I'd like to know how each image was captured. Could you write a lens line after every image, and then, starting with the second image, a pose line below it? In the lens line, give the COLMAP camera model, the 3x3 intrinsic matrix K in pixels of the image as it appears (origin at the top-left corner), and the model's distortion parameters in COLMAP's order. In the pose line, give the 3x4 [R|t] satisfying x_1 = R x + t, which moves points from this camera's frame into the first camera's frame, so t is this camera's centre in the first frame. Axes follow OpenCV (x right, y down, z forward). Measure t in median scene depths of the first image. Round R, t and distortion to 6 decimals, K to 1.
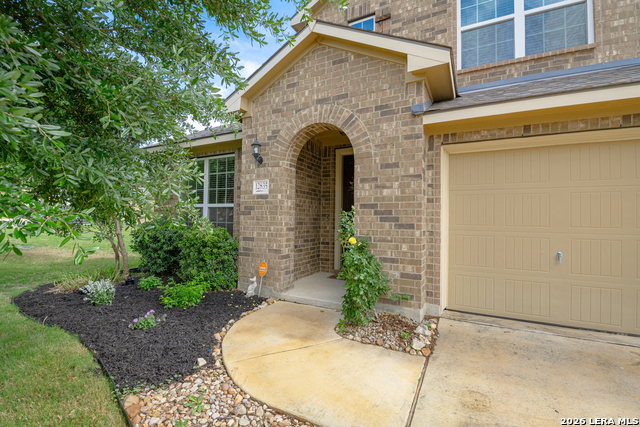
lens RADIAL K [[285.8, 0, 318.4], [0, 285.8, 212.0], [0, 0, 1]] dist [-0.003347, -0.001878]
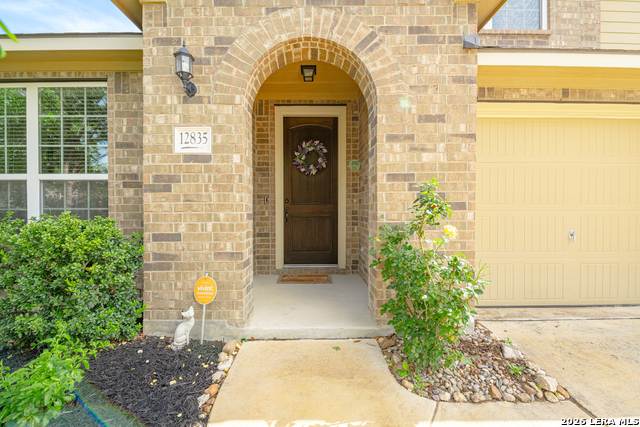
lens RADIAL K [[285.8, 0, 333.2], [0, 285.8, 210.0], [0, 0, 1]] dist [-0.003347, -0.001878]
pose [[0.876968, -0.022583, 0.480018, -0.244536], [0.001204, 0.998995, 0.044800, 0.022012], [-0.480547, -0.038711, 0.876114, 0.419448]]
